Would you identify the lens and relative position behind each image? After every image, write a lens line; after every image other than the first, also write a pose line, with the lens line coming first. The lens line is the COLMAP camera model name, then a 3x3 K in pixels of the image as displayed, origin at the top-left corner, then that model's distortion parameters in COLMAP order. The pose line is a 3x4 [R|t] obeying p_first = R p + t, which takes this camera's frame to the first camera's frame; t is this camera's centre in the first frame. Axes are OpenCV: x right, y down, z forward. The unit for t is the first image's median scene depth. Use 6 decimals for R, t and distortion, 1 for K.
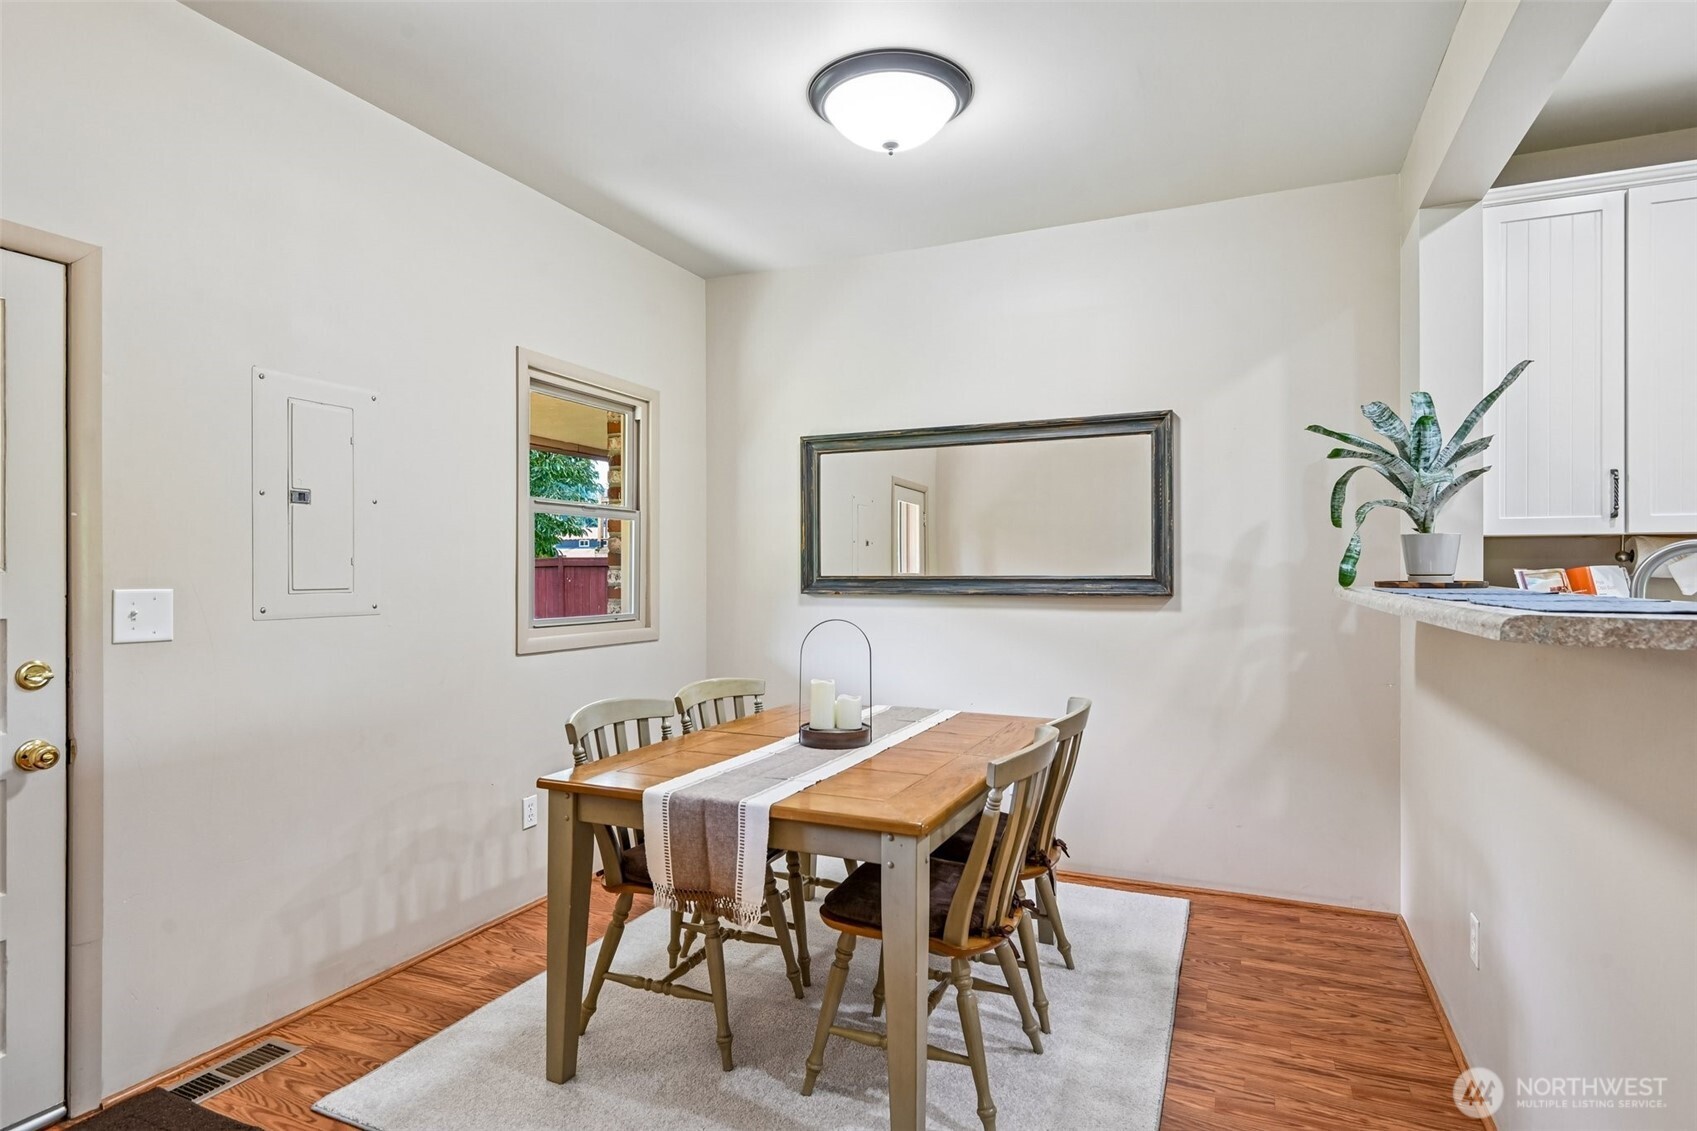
lens RADIAL K [[916.2, 0, 845.9], [0, 916.2, 575.3], [0, 0, 1]] dist [0.012619, -0.002585]
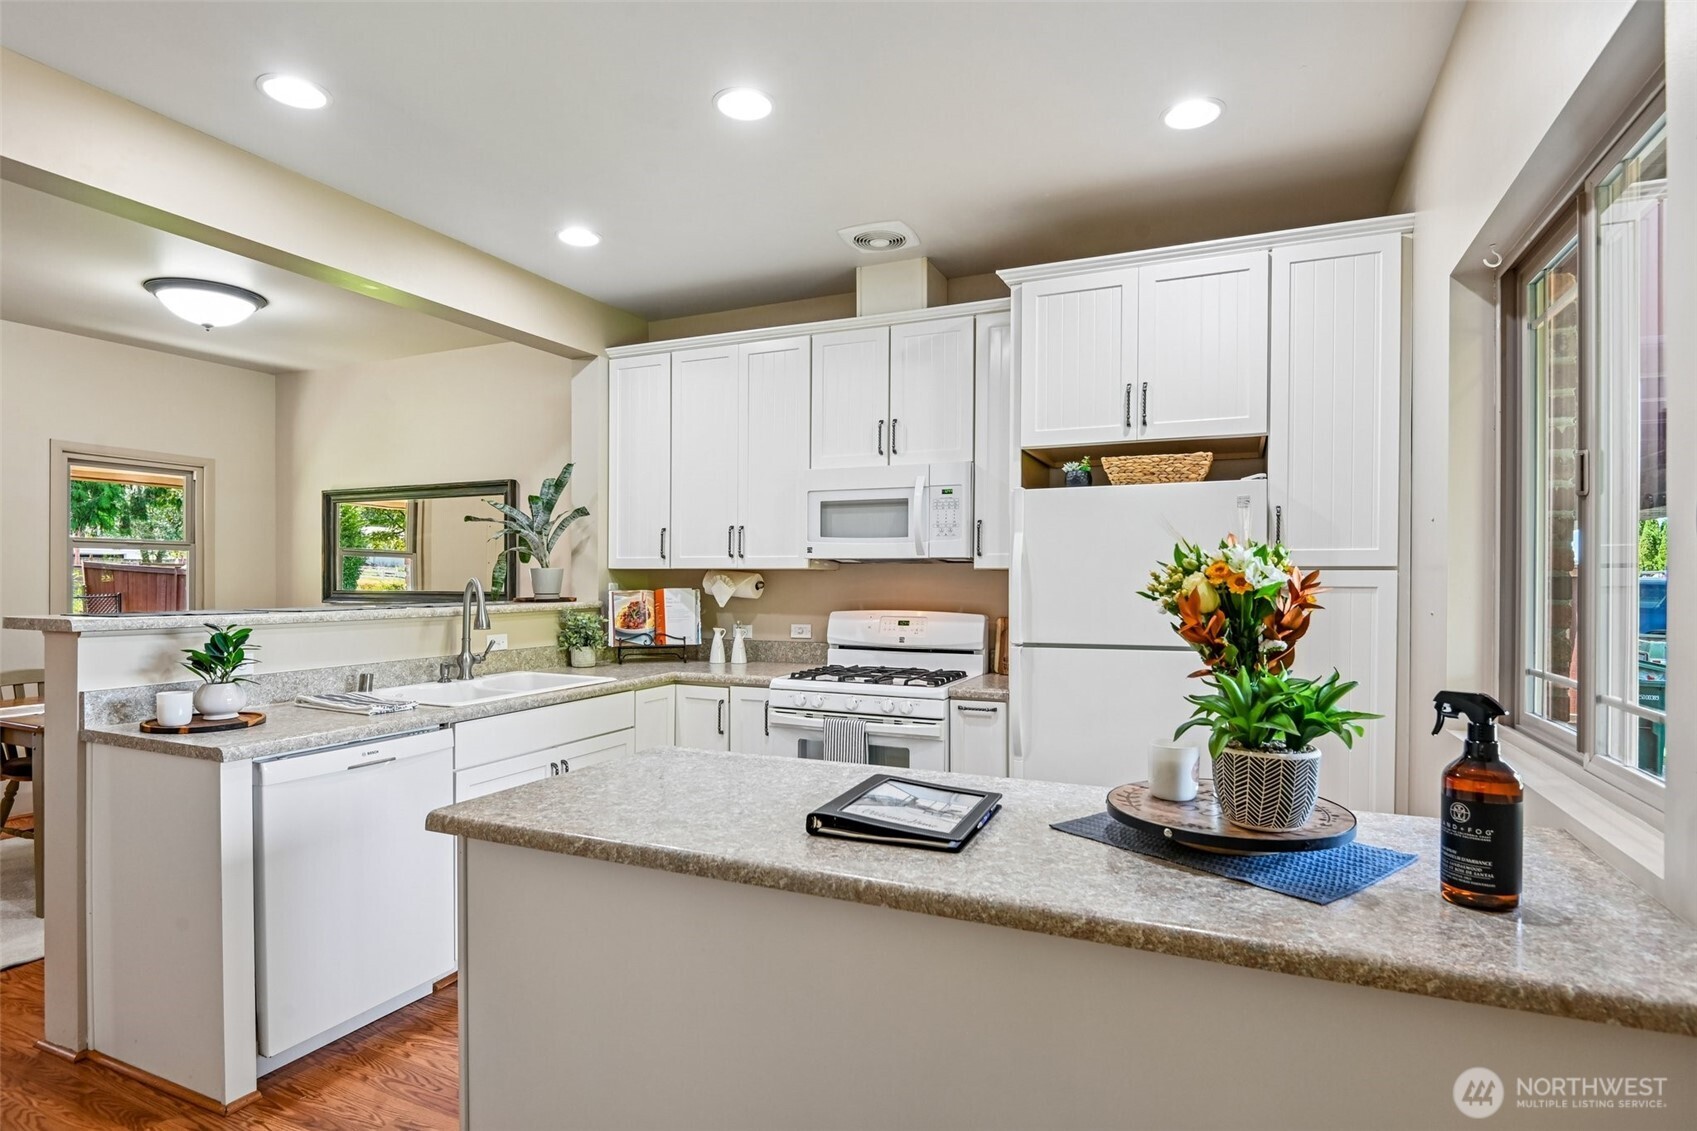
lens RADIAL K [[870.1, 0, 851.2], [0, 870.1, 587.7], [0, 0, 1]] dist [-0.002715, -0.000646]
pose [[0.999995, 0.002878, 0.001434, 1.205637], [-0.002890, 0.999961, 0.008299, -0.026404], [-0.001410, -0.008303, 0.999965, -0.529433]]
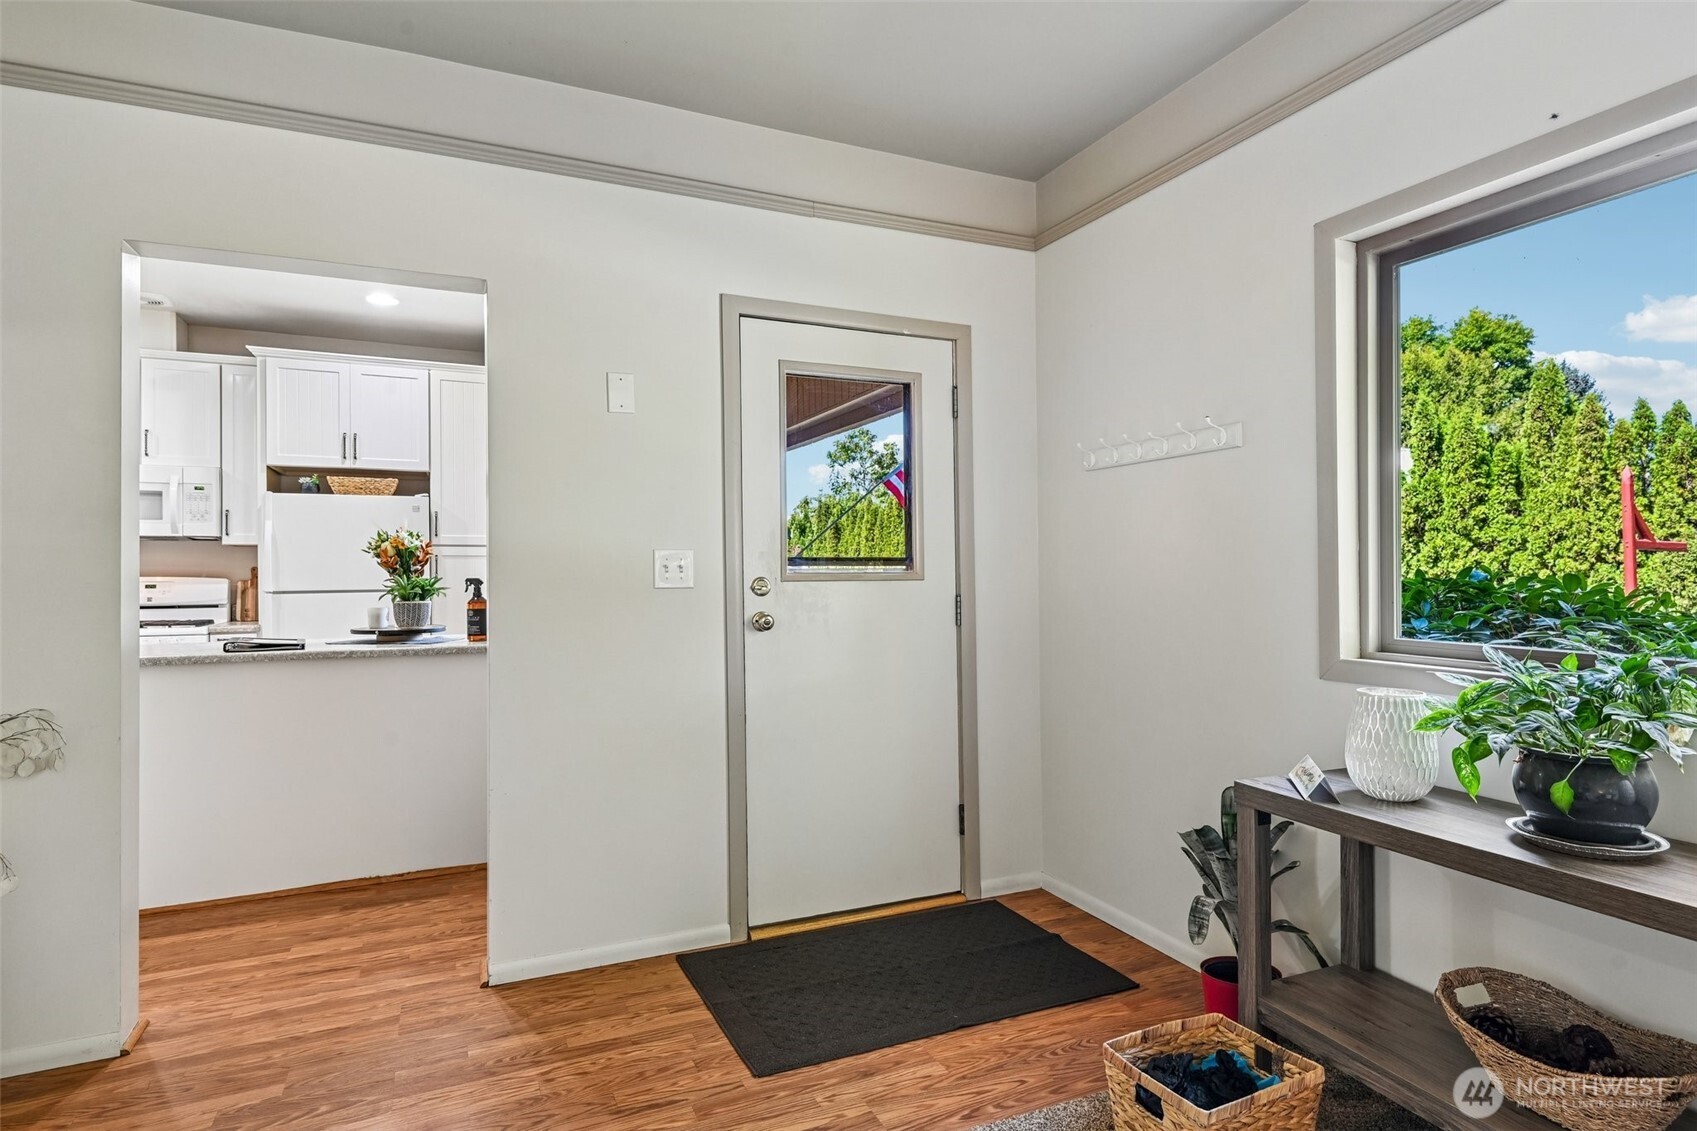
lens RADIAL K [[900.8, 0, 846.1], [0, 900.8, 571.1], [0, 0, 1]] dist [0.025182, -0.012890]
pose [[0.666555, -0.004092, 0.745444, 0.831779], [0.004675, 0.999988, 0.001310, 0.016113], [-0.745441, 0.002612, 0.666567, -1.498553]]
